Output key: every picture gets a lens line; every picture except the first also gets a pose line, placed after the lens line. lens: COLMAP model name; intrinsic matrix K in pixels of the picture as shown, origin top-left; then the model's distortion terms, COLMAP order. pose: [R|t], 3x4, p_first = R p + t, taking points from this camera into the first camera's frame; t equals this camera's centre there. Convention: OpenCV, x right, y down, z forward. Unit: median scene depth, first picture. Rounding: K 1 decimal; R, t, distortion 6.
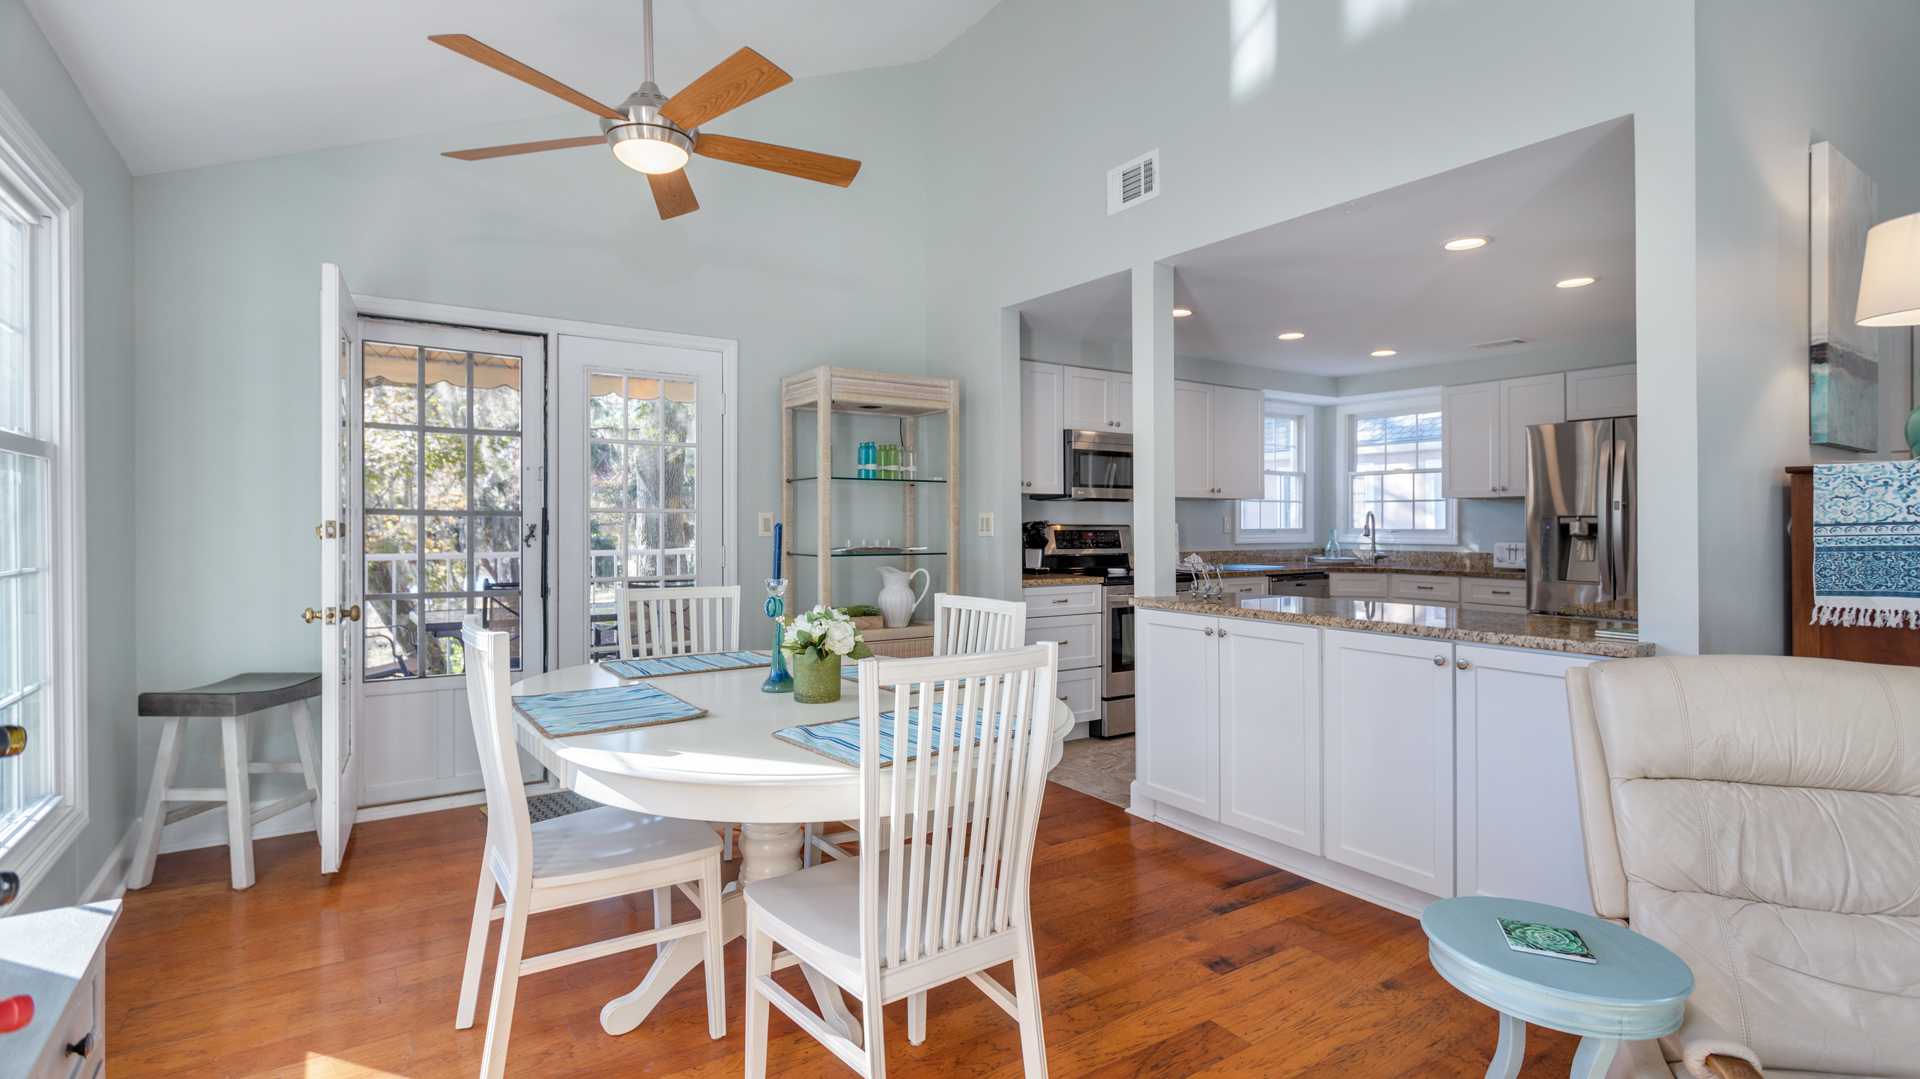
lens RADIAL K [[912.9, 0, 957.6], [0, 912.9, 525.5], [0, 0, 1]] dist [-0.002246, 0.002208]
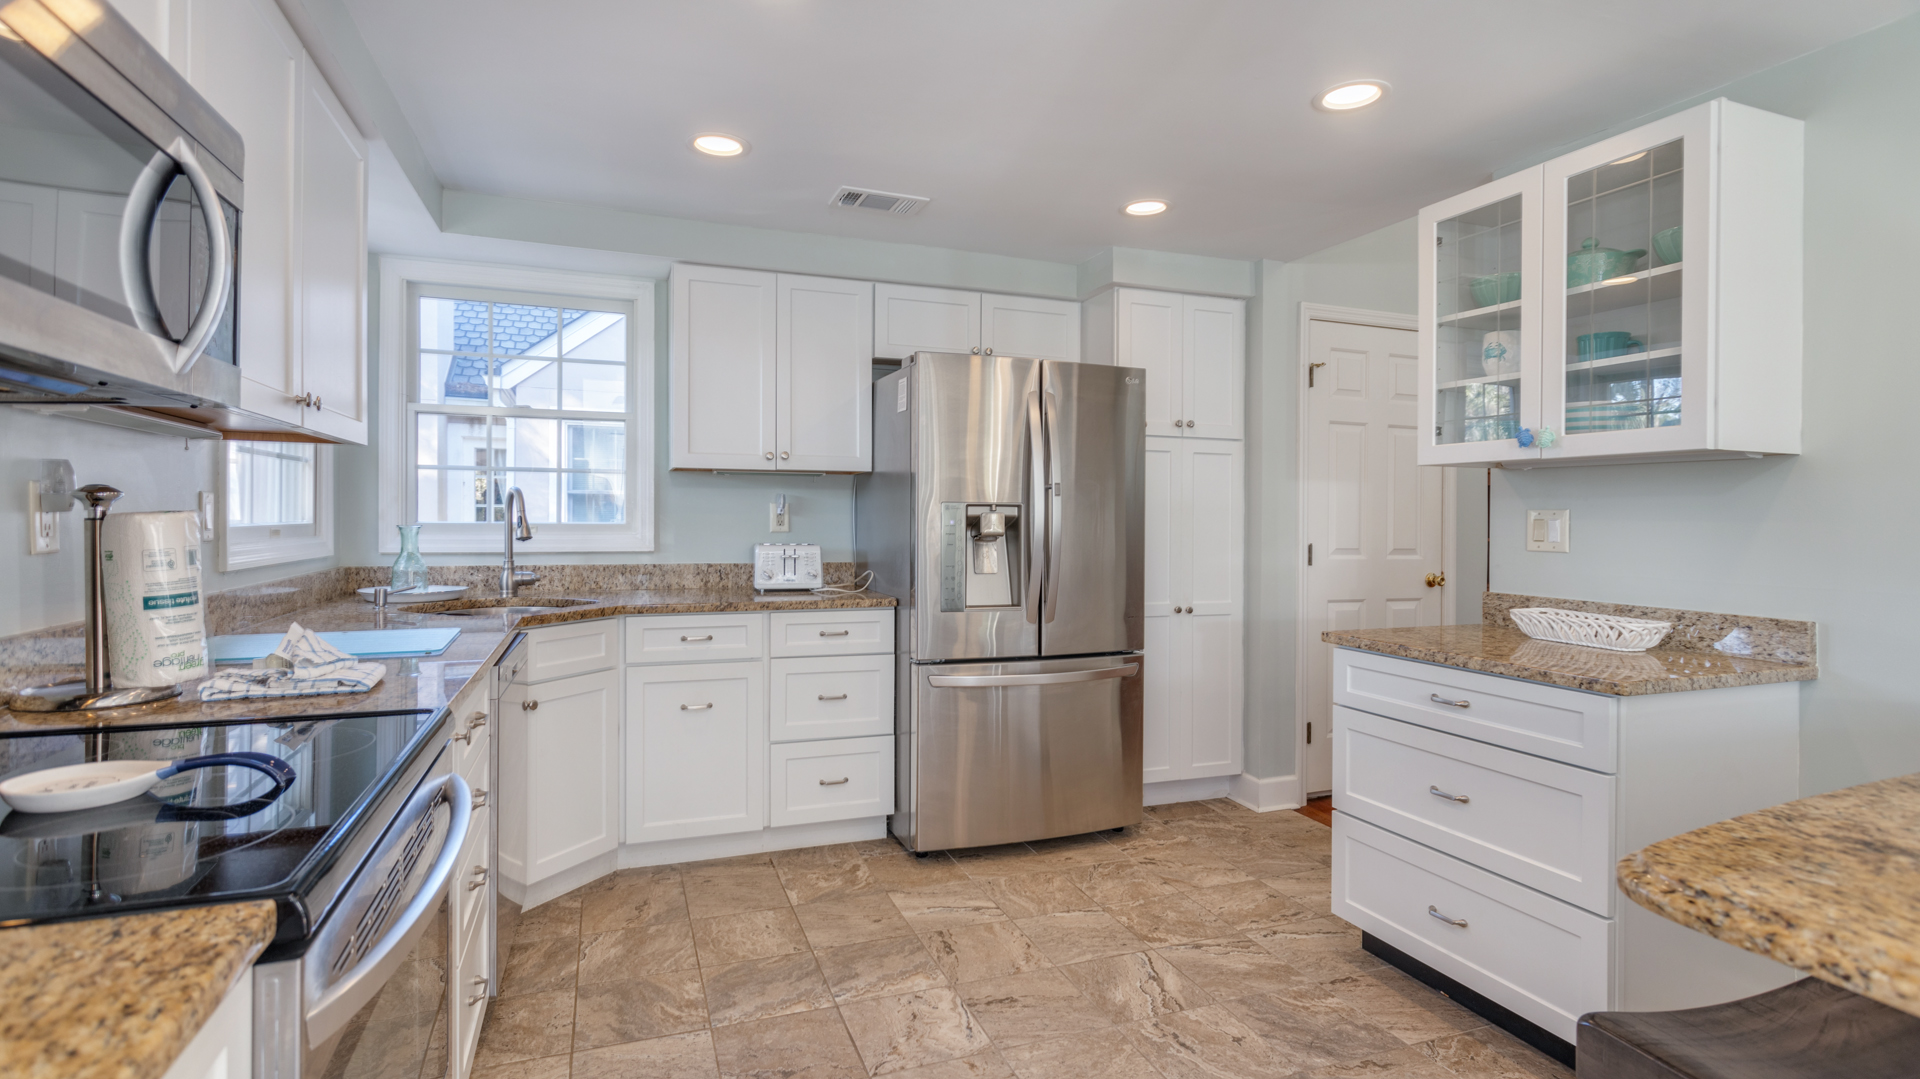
lens RADIAL K [[912.9, 0, 955.0], [0, 912.9, 543.7], [0, 0, 1]] dist [-0.002246, 0.002208]
pose [[0.225124, -0.030365, 0.973857, 0.051077], [-0.005772, 0.999455, 0.032497, -0.003771], [-0.974313, -0.012937, 0.224826, 0.925045]]
